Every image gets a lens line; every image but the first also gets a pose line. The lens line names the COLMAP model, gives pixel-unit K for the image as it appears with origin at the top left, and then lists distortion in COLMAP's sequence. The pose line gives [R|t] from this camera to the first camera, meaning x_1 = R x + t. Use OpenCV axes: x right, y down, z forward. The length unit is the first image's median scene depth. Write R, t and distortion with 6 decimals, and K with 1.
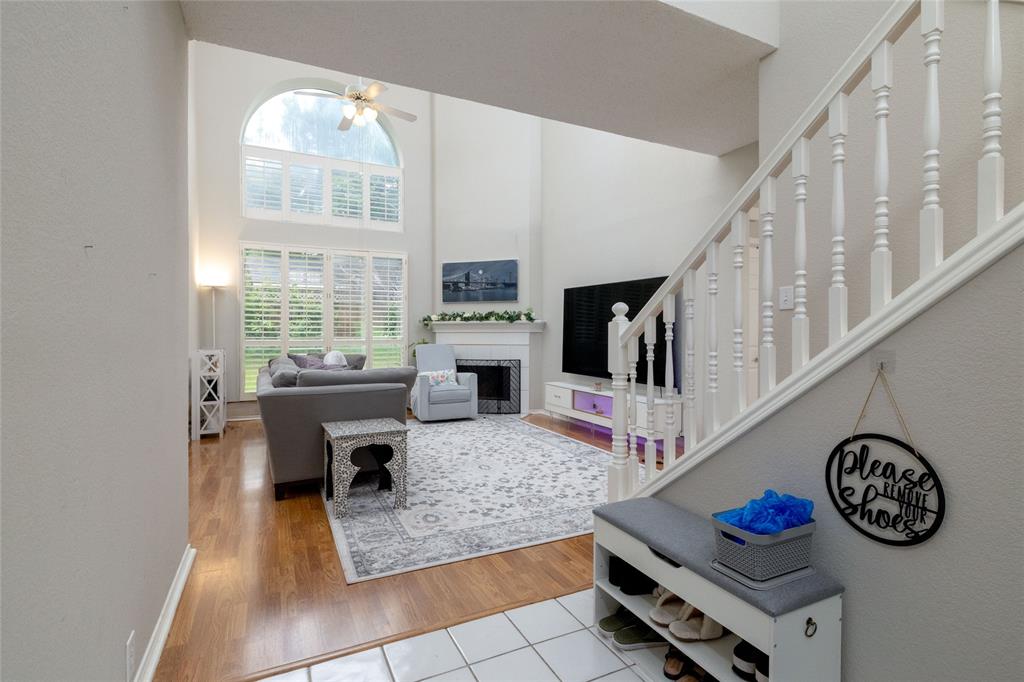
lens RADIAL K [[487.2, 0, 508.5], [0, 487.2, 338.9], [0, 0, 1]] dist [0.001437, -0.000538]
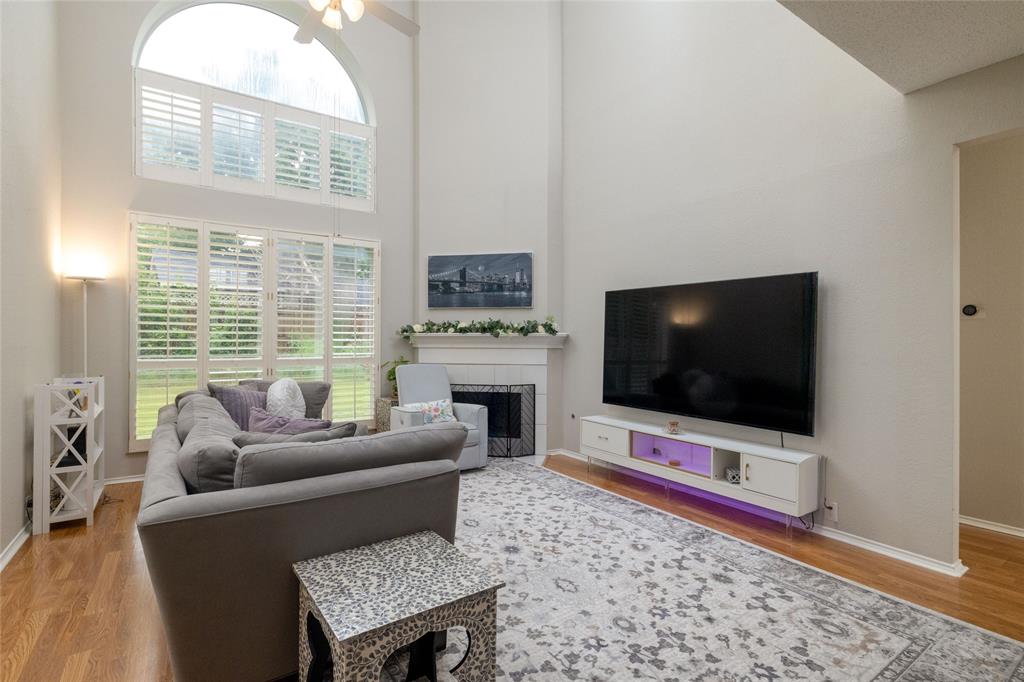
lens RADIAL K [[487.2, 0, 509.5], [0, 487.2, 342.0], [0, 0, 1]] dist [0.001437, -0.000538]
pose [[0.990844, 0.003170, 0.134975, -0.125145], [-0.001949, 0.999956, -0.009181, -0.017210], [-0.134998, 0.008834, 0.990807, 0.264360]]
